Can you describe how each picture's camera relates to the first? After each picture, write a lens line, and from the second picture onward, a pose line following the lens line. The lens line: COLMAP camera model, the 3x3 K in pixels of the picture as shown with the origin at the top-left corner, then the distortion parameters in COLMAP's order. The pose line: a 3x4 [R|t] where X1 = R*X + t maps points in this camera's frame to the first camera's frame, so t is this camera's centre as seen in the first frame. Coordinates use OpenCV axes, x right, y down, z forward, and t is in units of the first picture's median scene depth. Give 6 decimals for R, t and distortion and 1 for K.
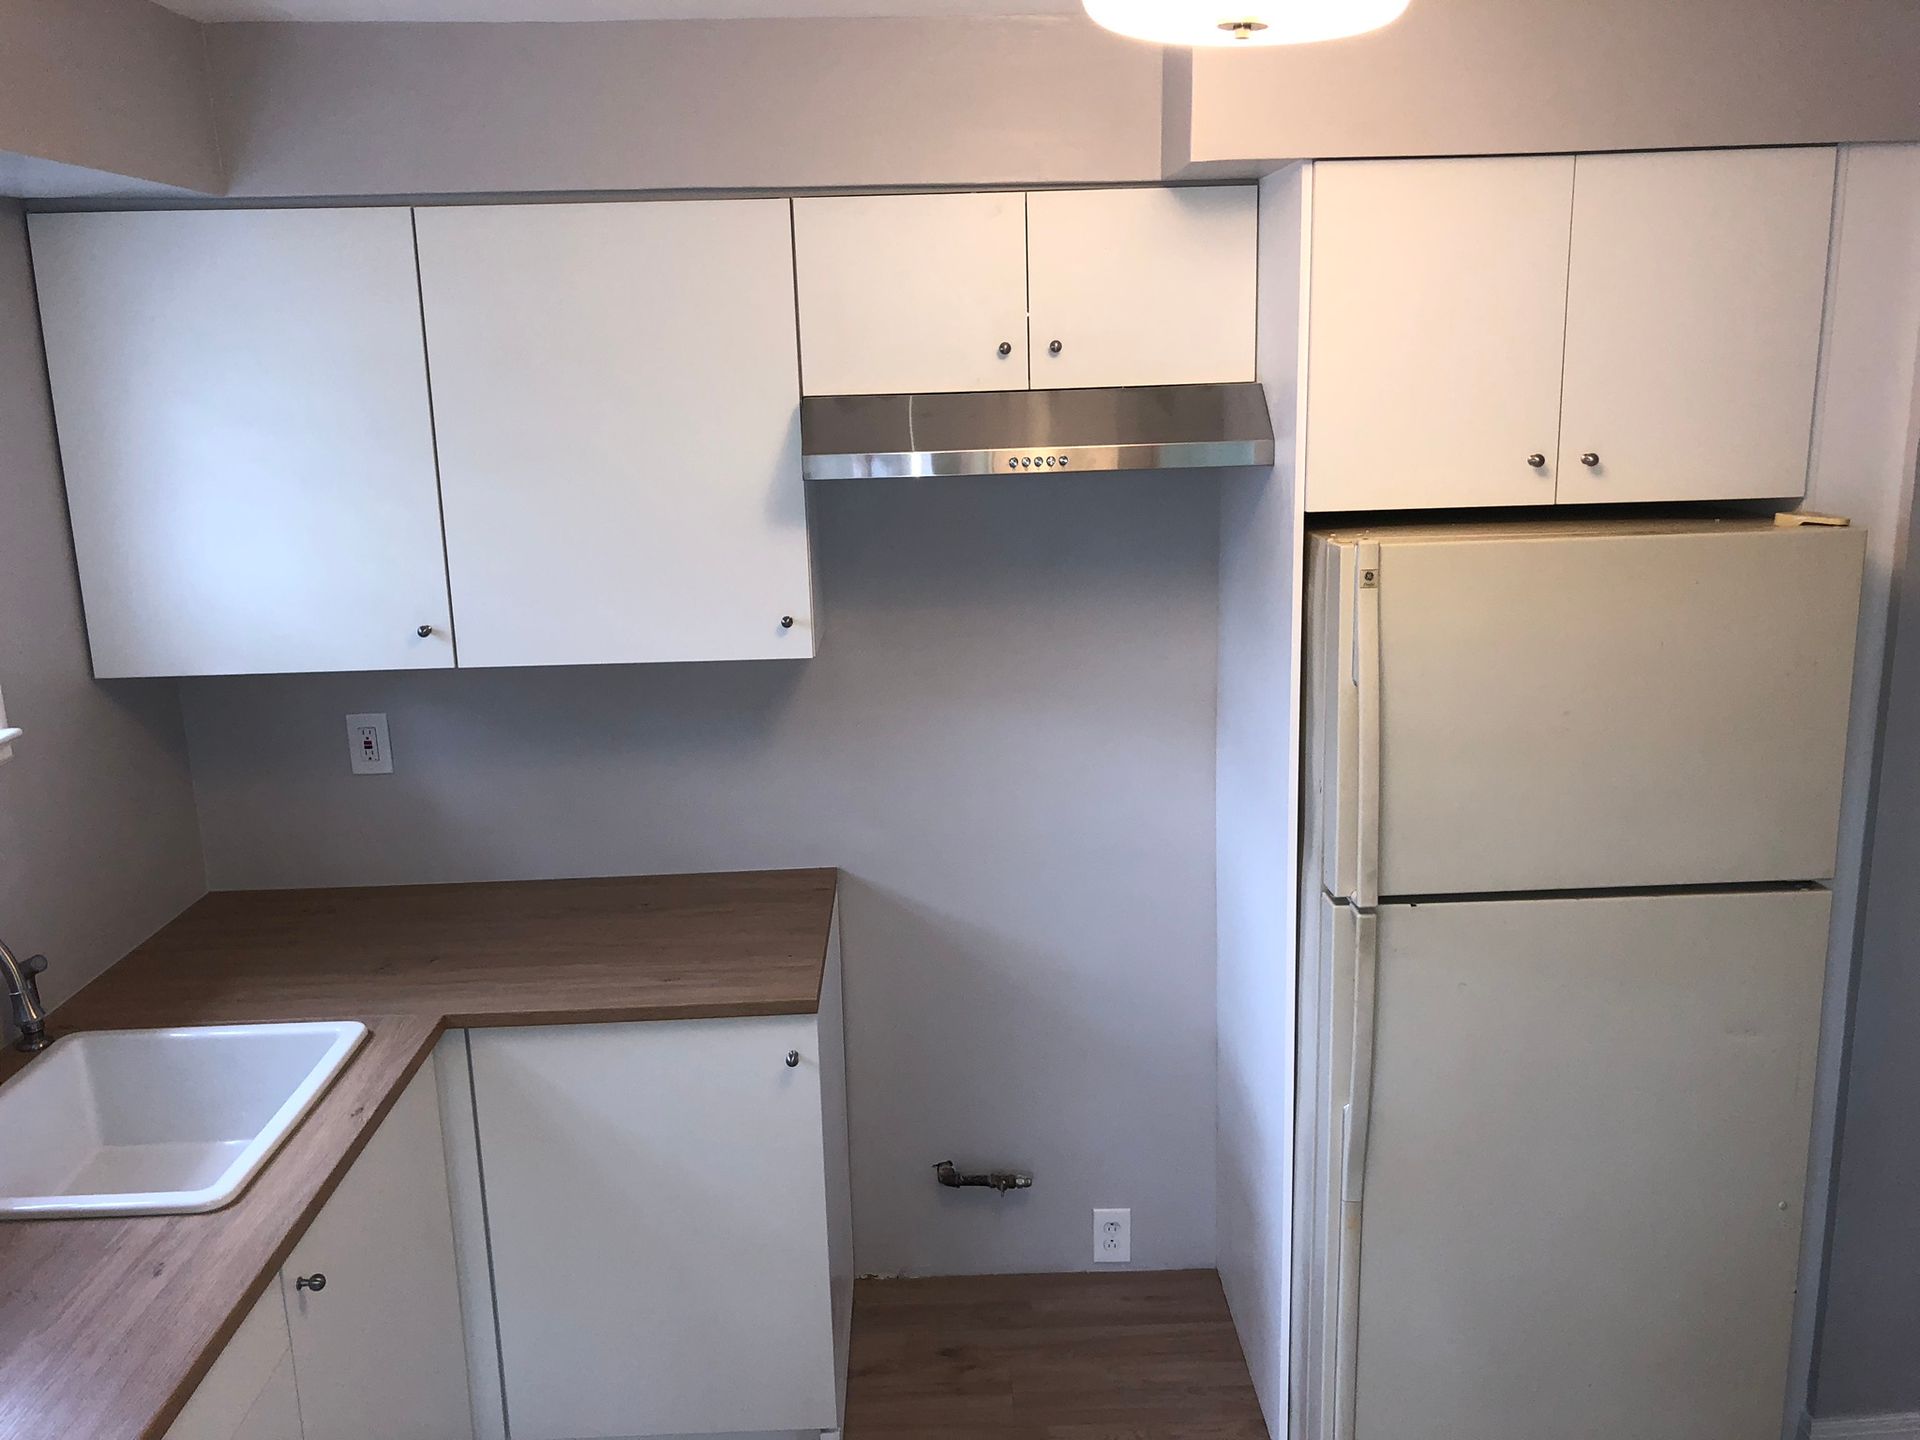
lens RADIAL K [[1549.9, 0, 960.0], [0, 1549.9, 720.0], [0, 0, 1]] dist [0.067931, -0.143710]
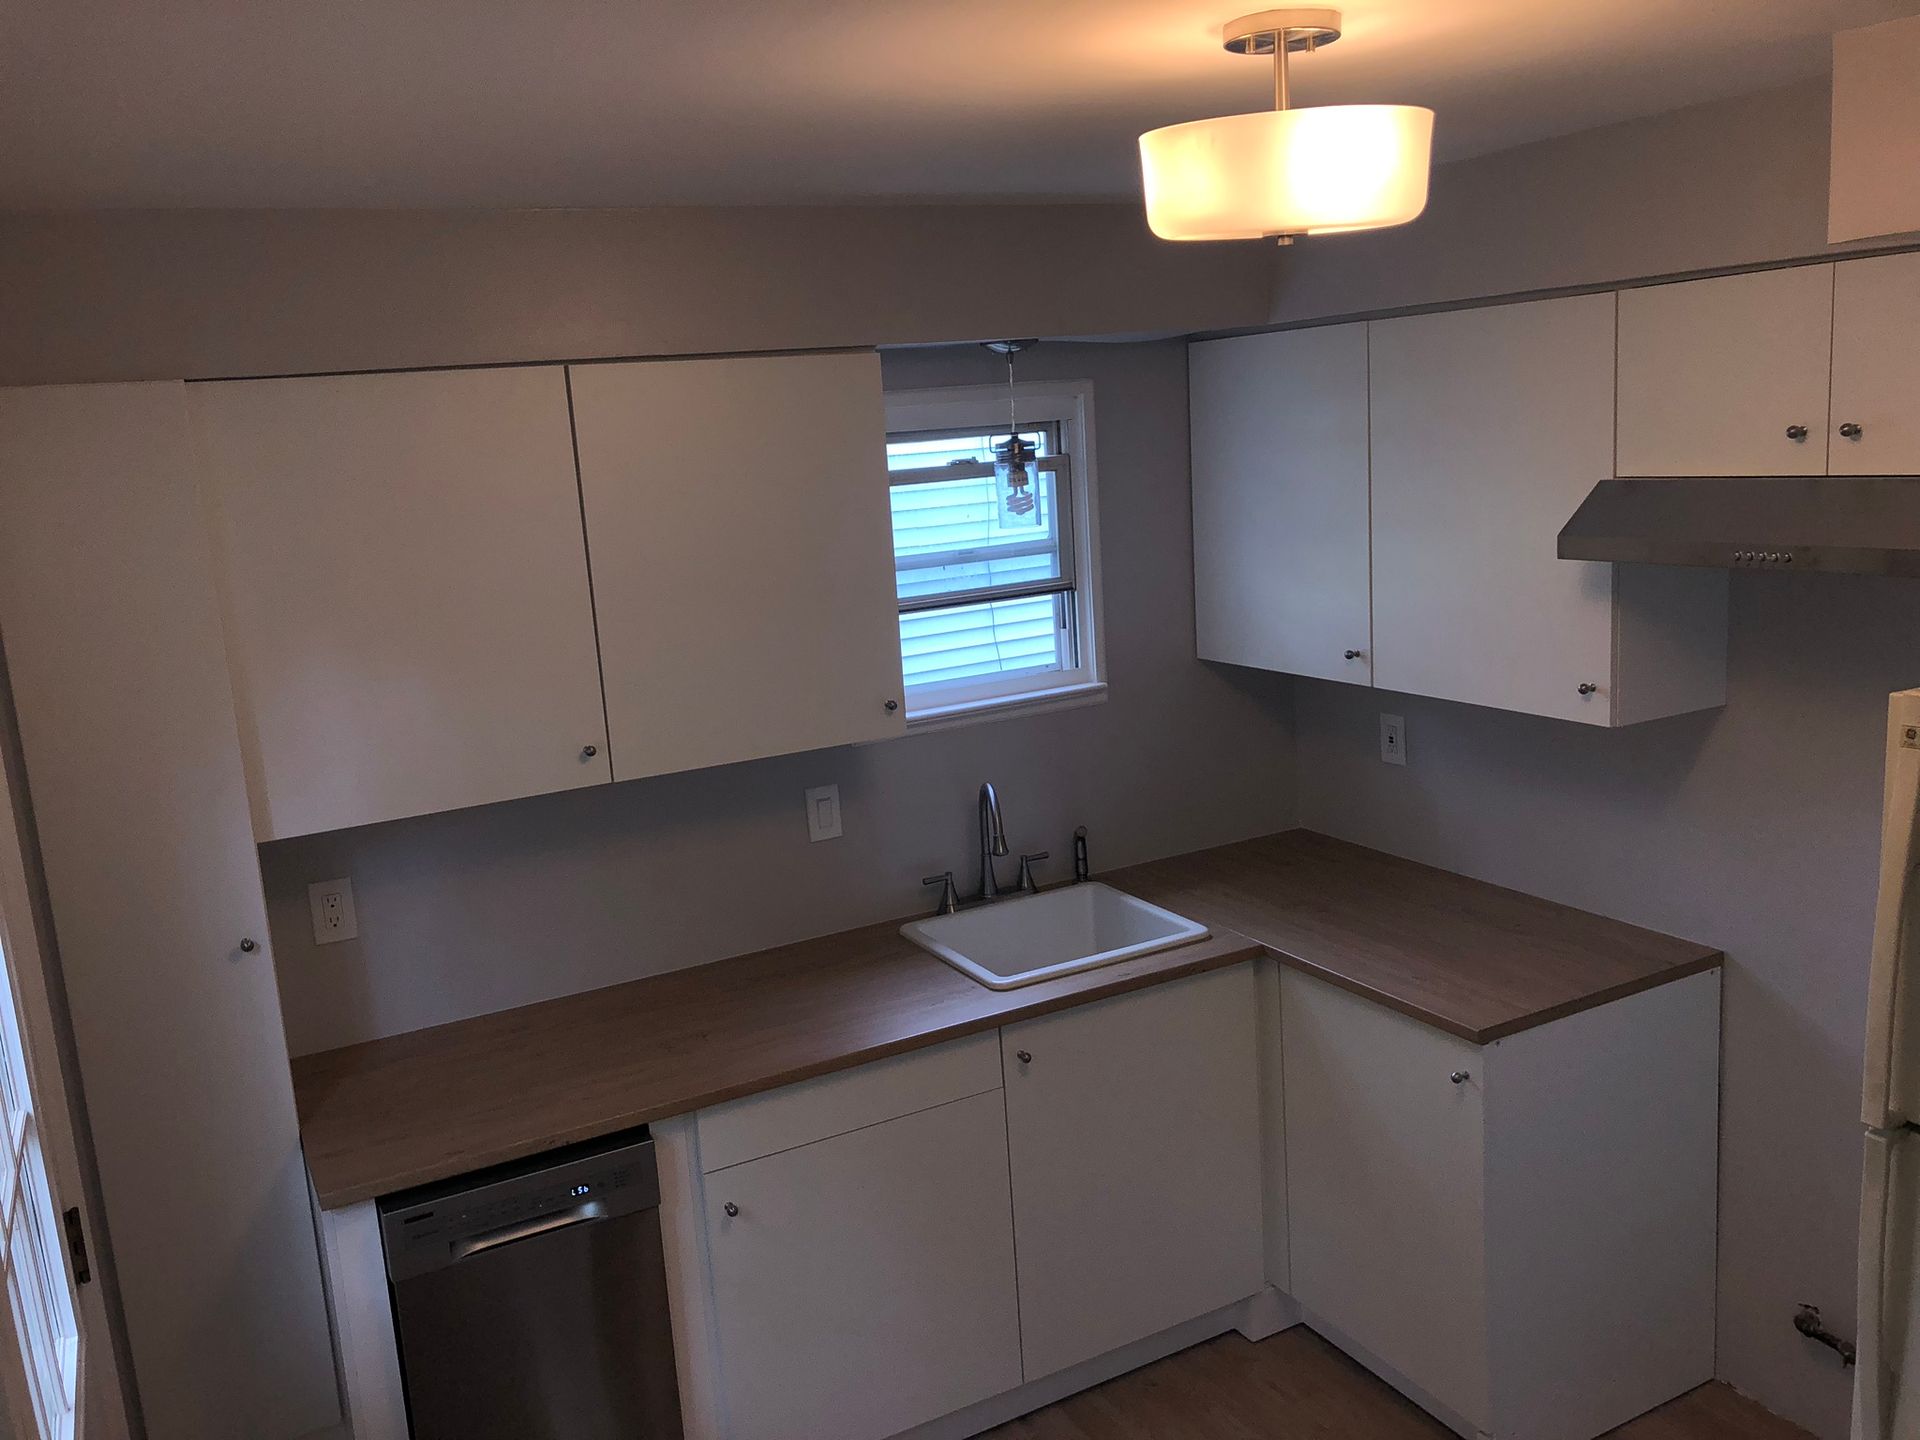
lens RADIAL K [[1549.9, 0, 960.0], [0, 1549.9, 720.0], [0, 0, 1]] dist [0.067931, -0.143710]
pose [[0.447274, 0.164886, -0.879067, 0.630354], [-0.148404, 0.982917, 0.108856, -0.095174], [0.881999, 0.081769, 0.464103, 0.142680]]
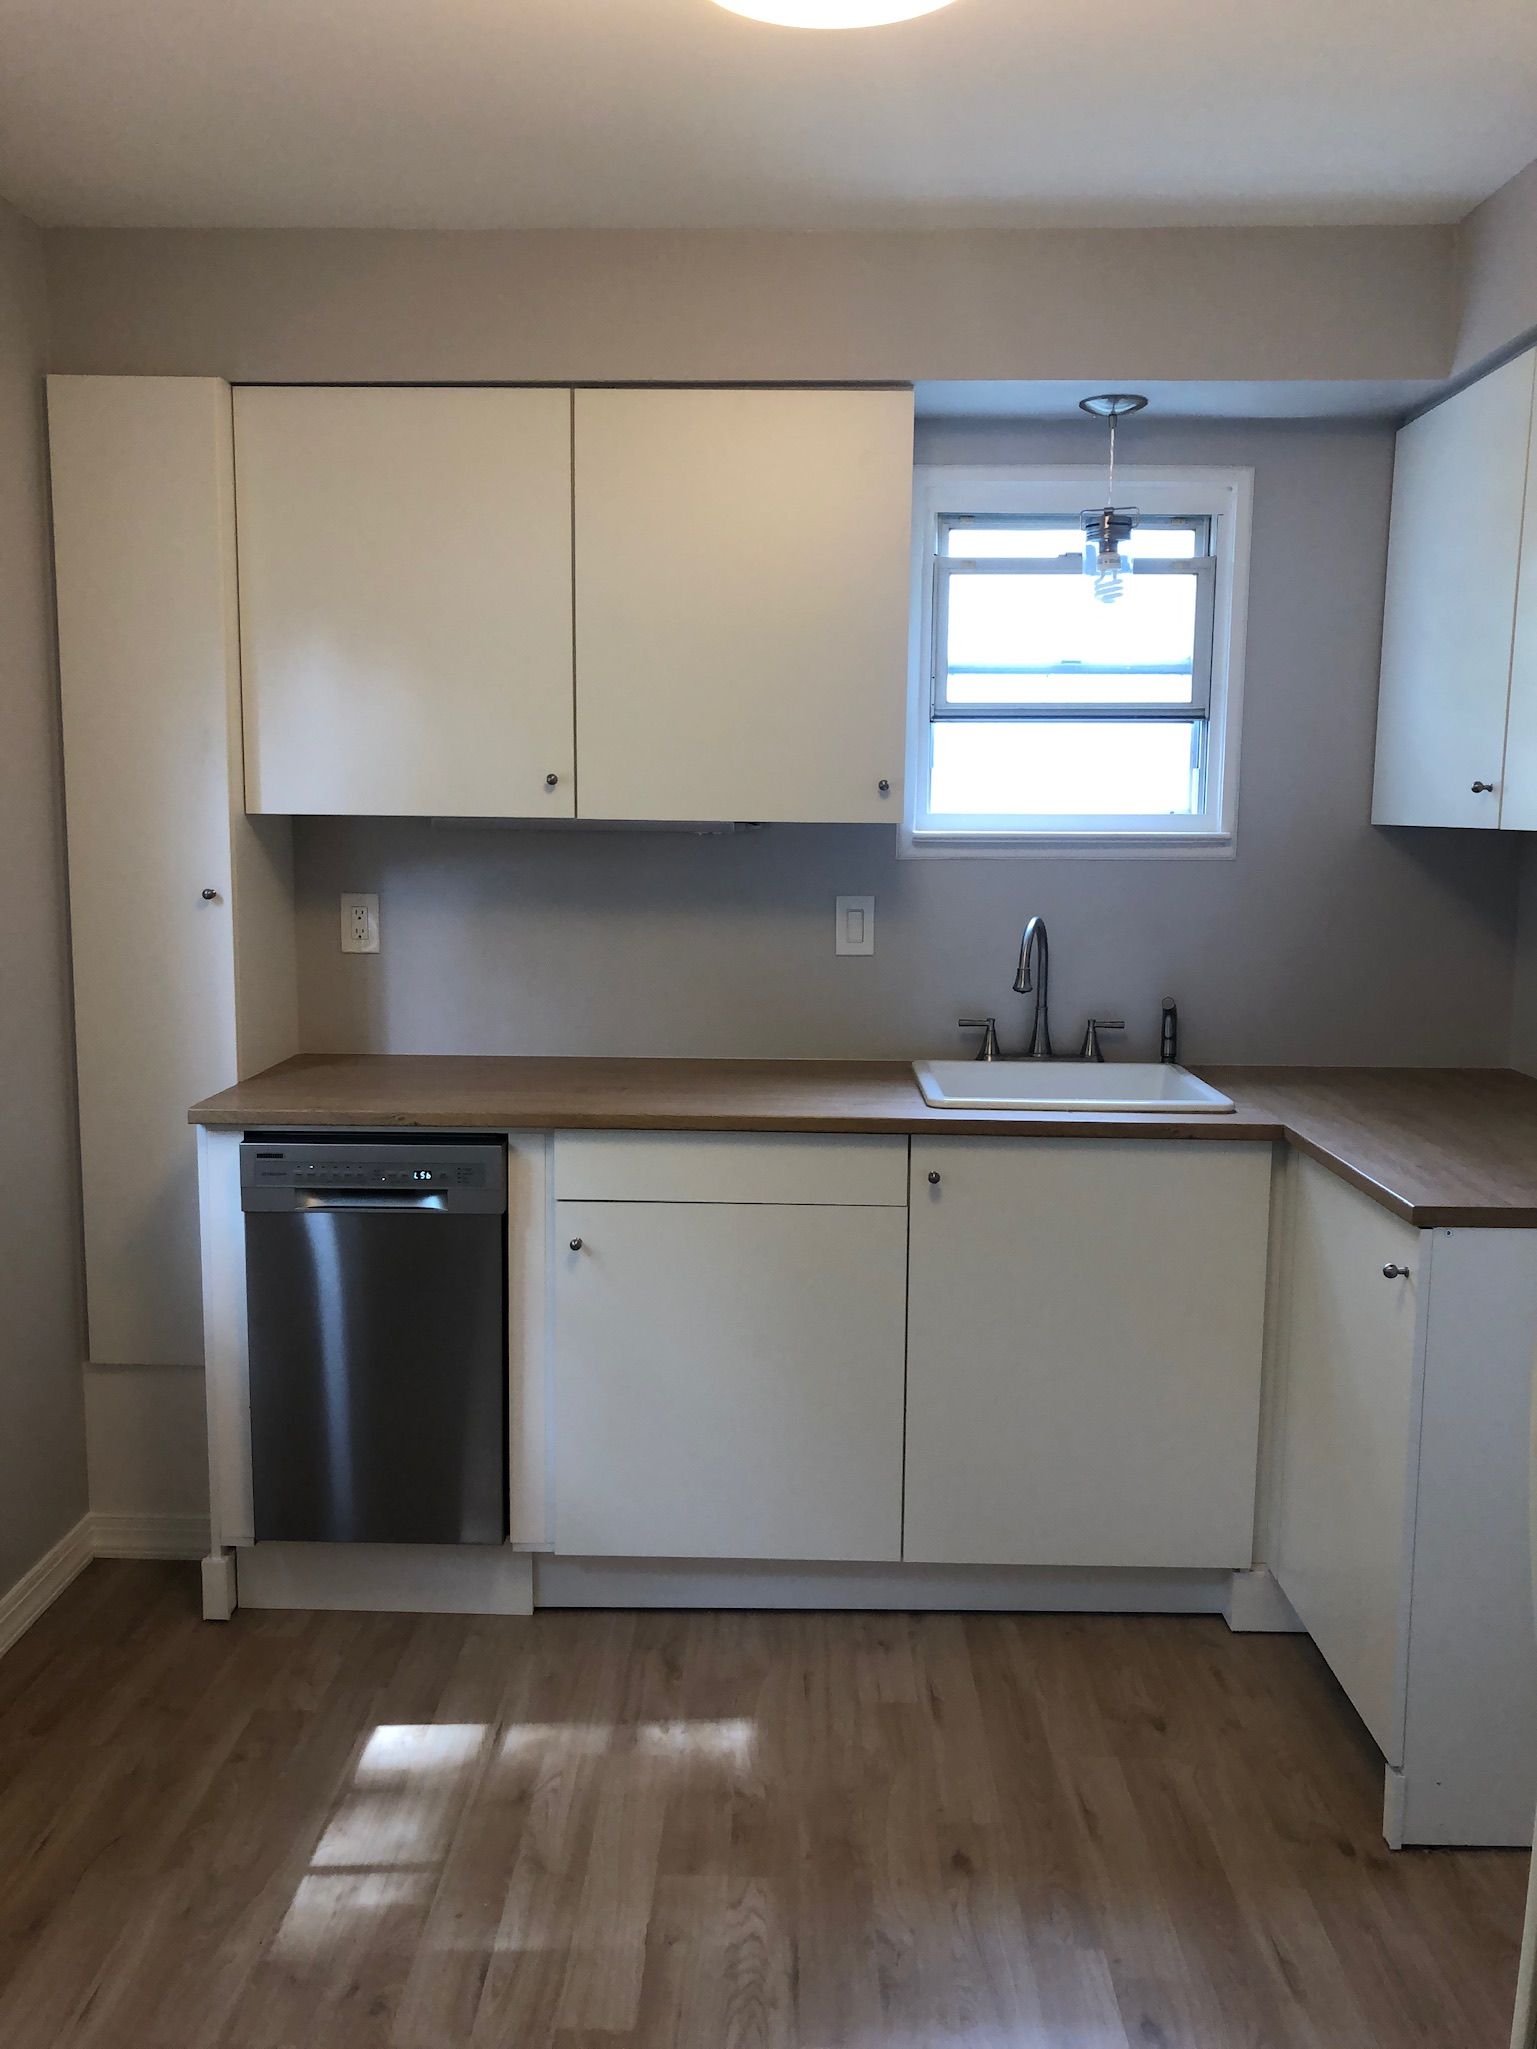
lens RADIAL K [[1688.0, 0, 768.5], [0, 1688.0, 1024.5], [0, 0, 1]] dist [0.082715, -0.151997]
pose [[-0.039931, 0.156312, -0.986900, 0.755715], [-0.235716, 0.958338, 0.161325, 0.018548], [0.971001, 0.239070, -0.001422, 0.605445]]
